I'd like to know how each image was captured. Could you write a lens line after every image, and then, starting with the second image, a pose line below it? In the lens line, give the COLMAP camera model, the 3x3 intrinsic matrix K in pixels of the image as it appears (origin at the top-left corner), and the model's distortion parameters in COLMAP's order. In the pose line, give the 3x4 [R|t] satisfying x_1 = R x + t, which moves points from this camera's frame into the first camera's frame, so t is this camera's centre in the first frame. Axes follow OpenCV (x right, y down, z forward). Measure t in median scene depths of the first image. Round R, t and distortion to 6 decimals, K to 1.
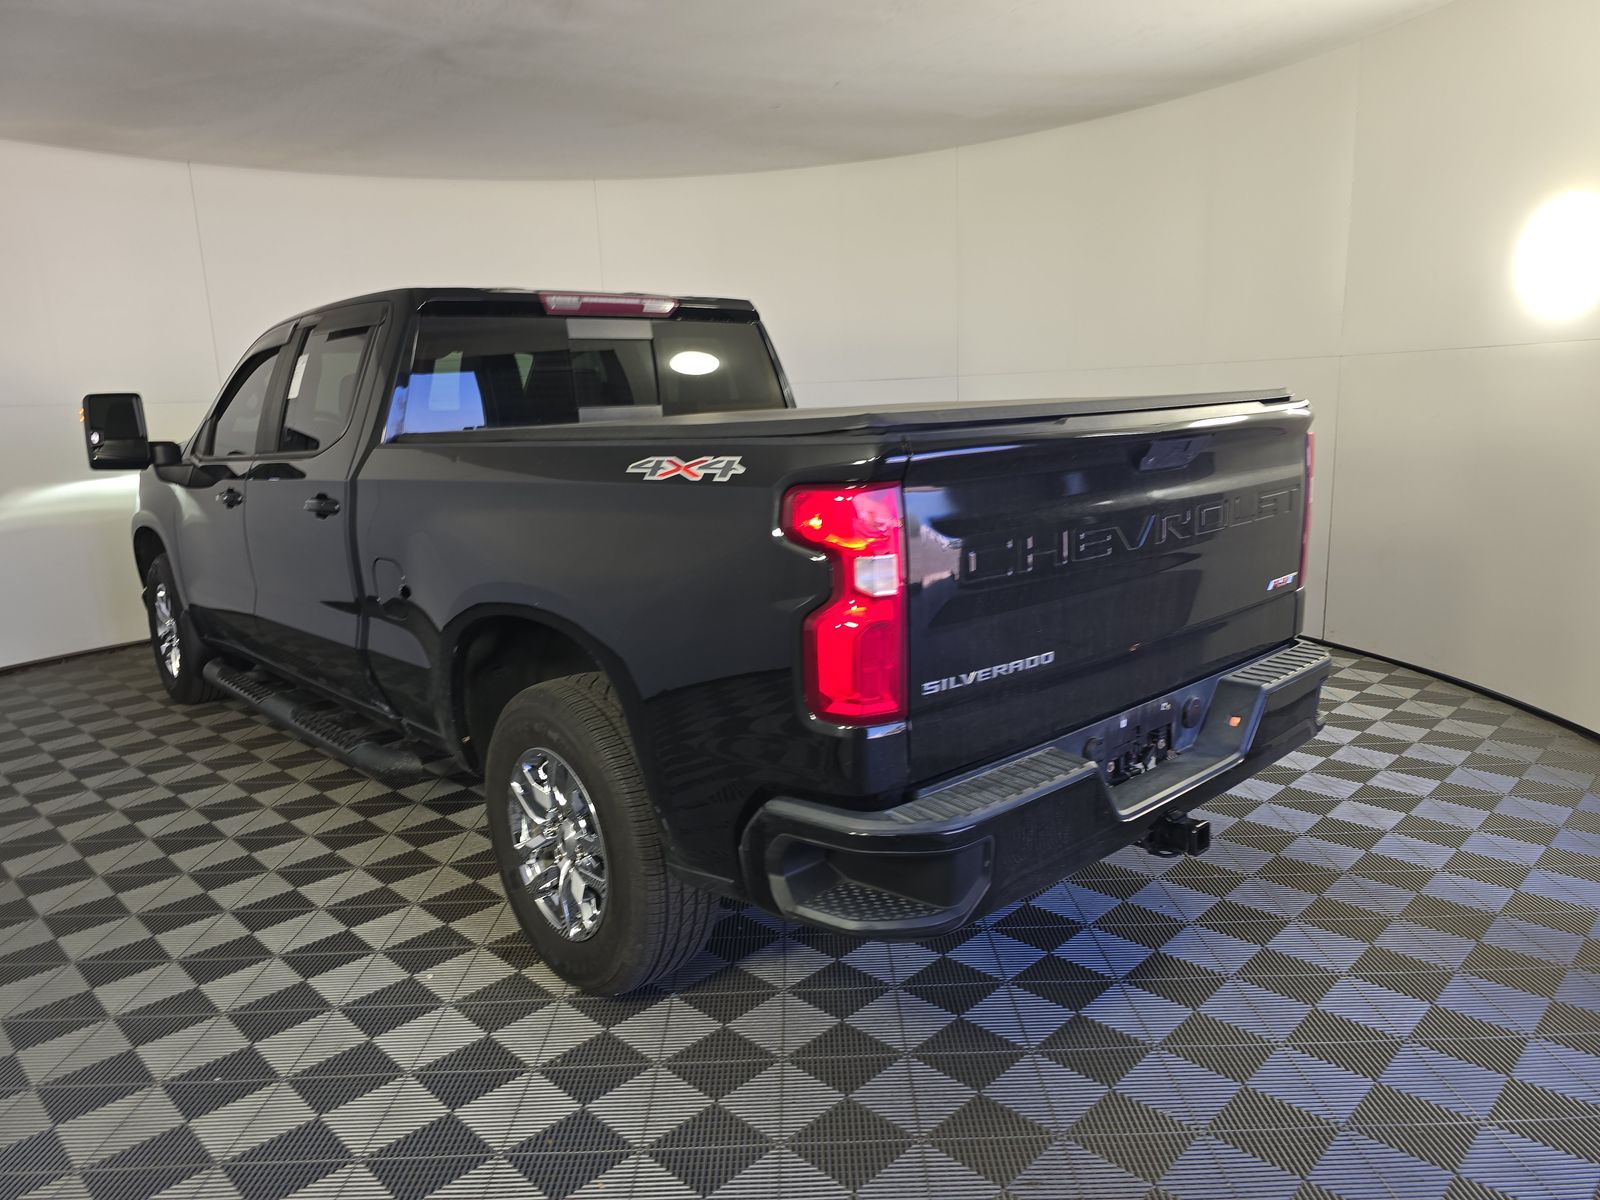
lens RADIAL K [[1104.2, 0, 801.0], [0, 1104.2, 563.3], [0, 0, 1]] dist [0.056761, -0.000325]
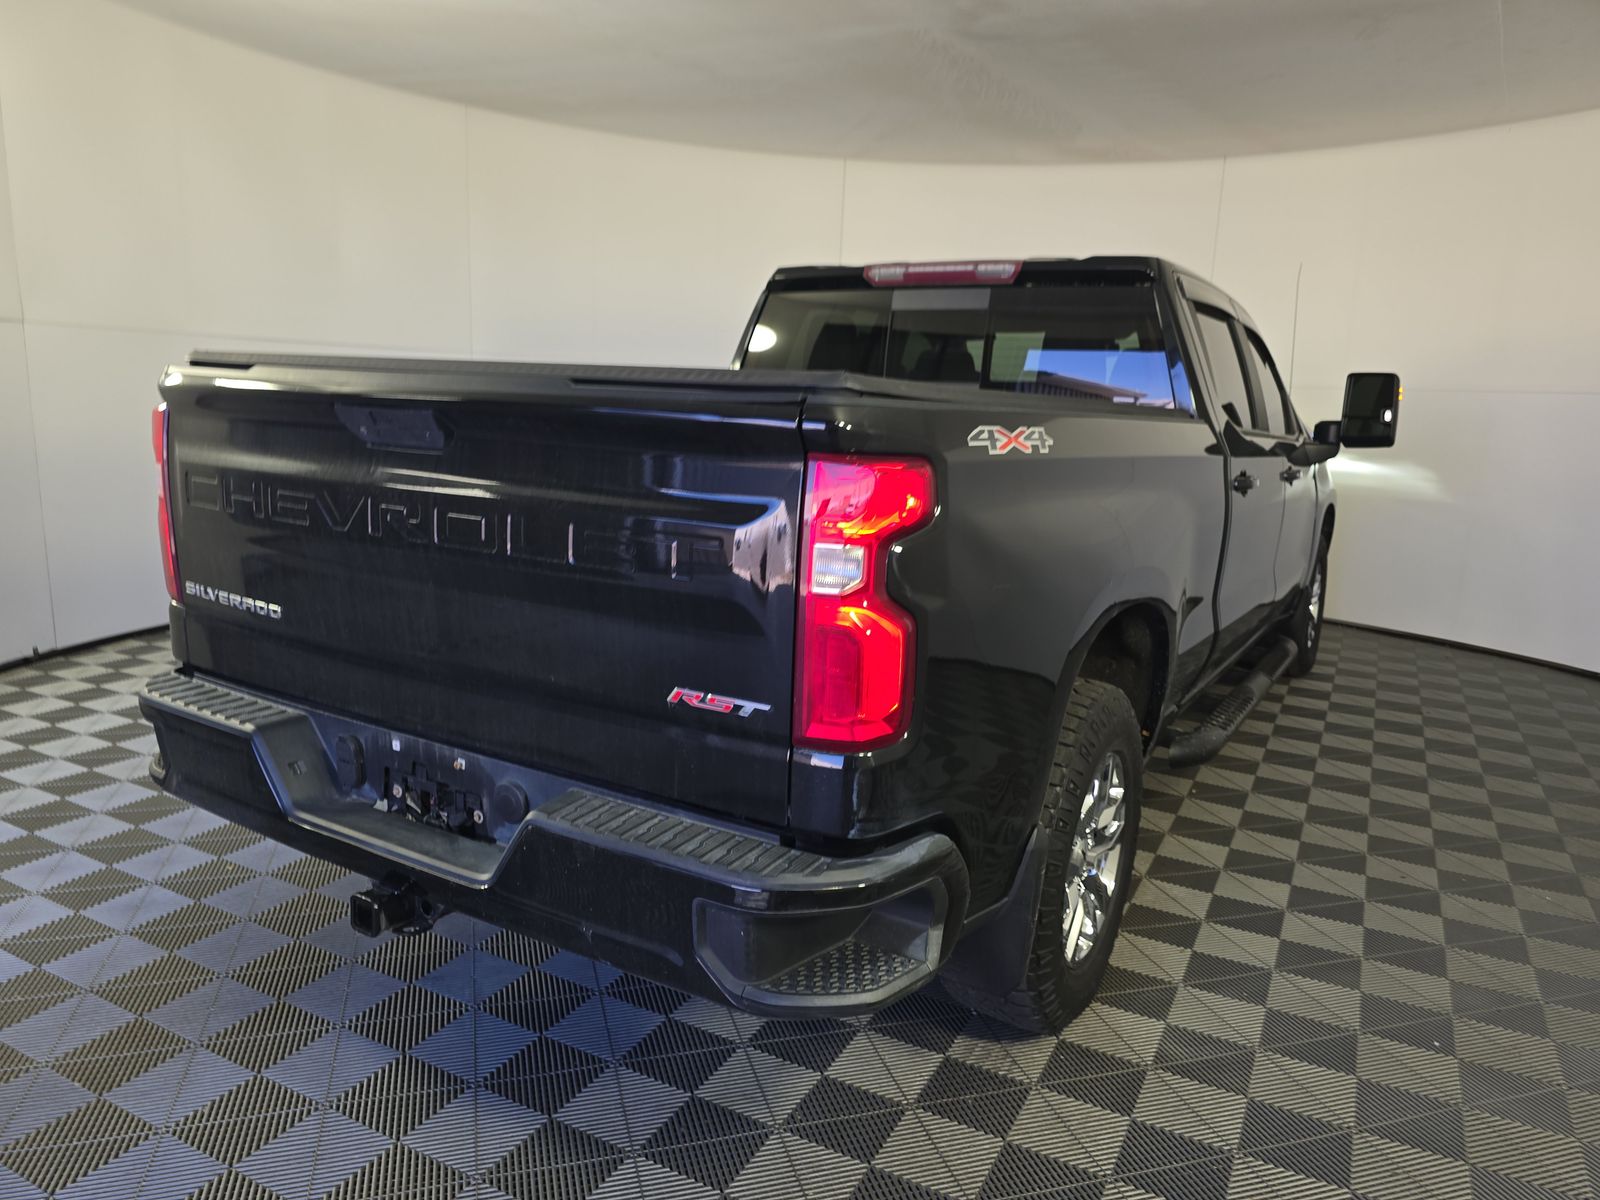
lens RADIAL K [[1085.0, 0, 800.0], [0, 1085.0, 600.0], [0, 0, 1]] dist [0.052338, -0.001730]
pose [[0.288490, 0.224924, -0.930690, 0.730175], [-0.204156, 0.964114, 0.169718, -0.104971], [0.935465, 0.141044, 0.324057, 0.659945]]
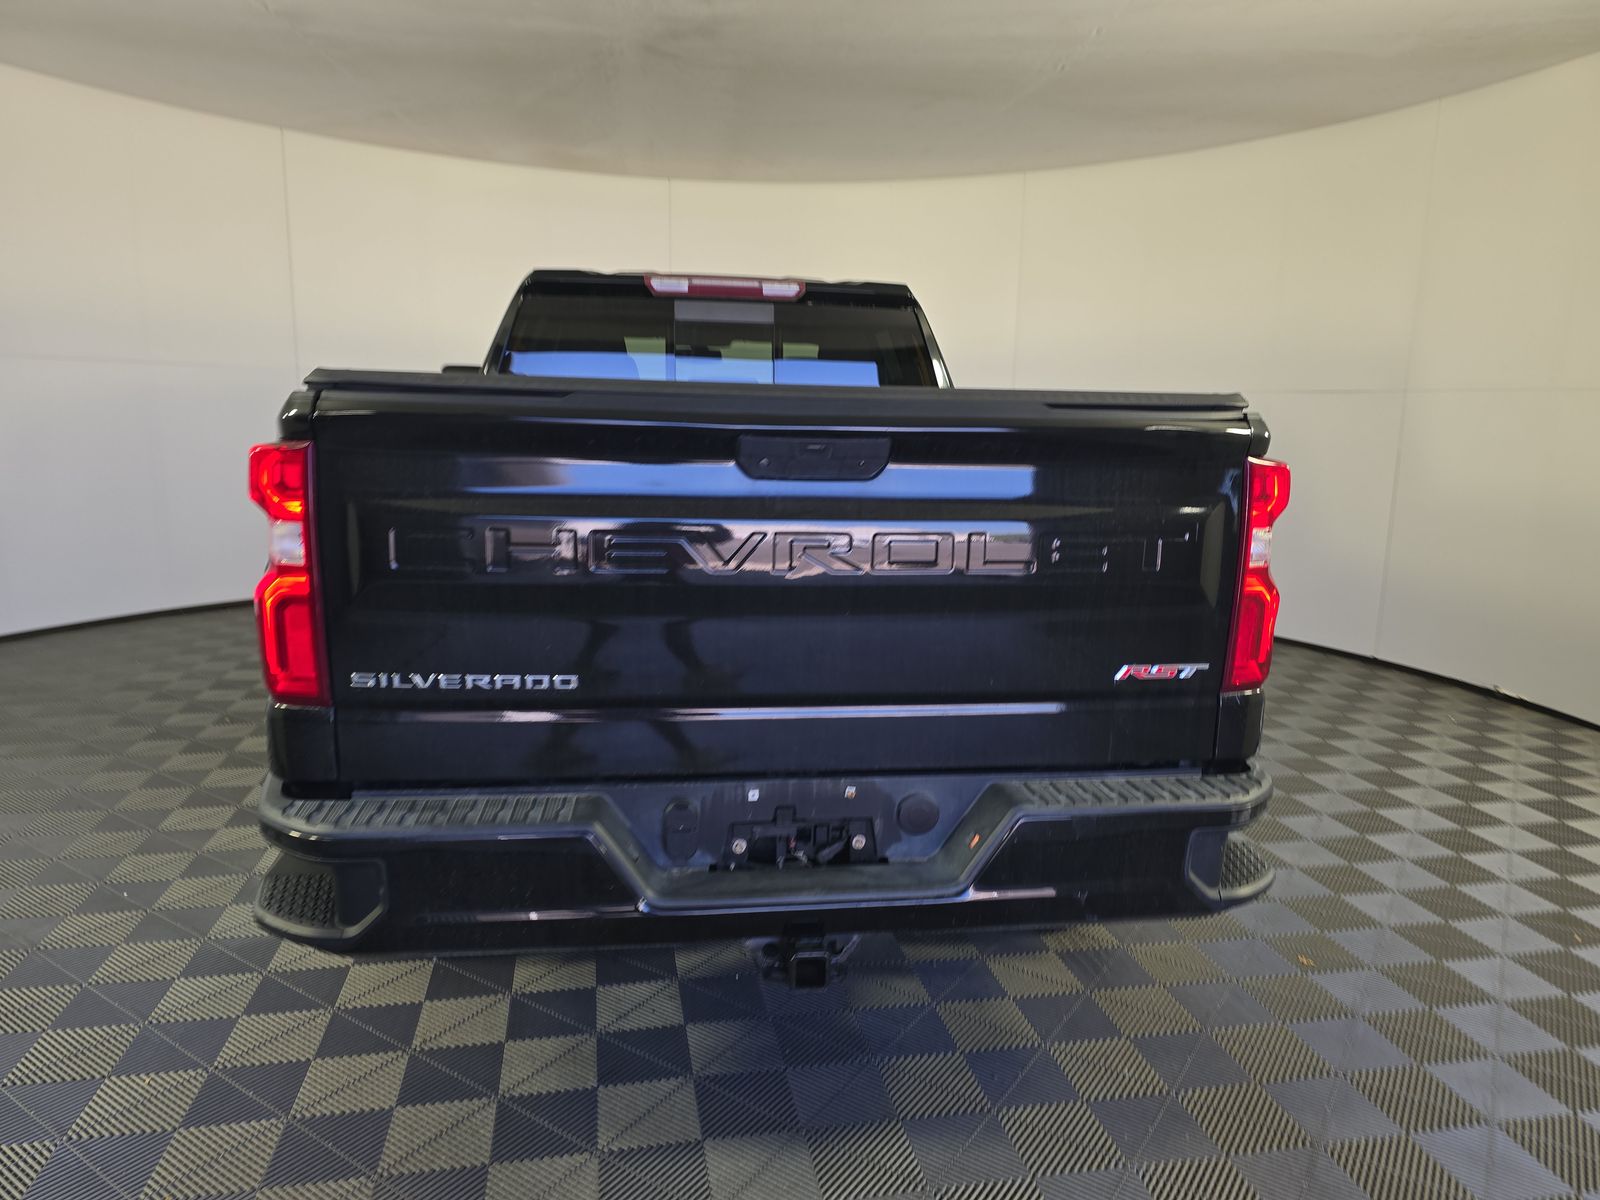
lens RADIAL K [[1085.0, 0, 800.0], [0, 1085.0, 600.0], [0, 0, 1]] dist [0.052338, -0.001730]
pose [[0.822129, 0.148646, -0.549553, 0.471093], [-0.139581, 0.988478, 0.058557, -0.026866], [0.551925, 0.028566, 0.833404, 0.251592]]
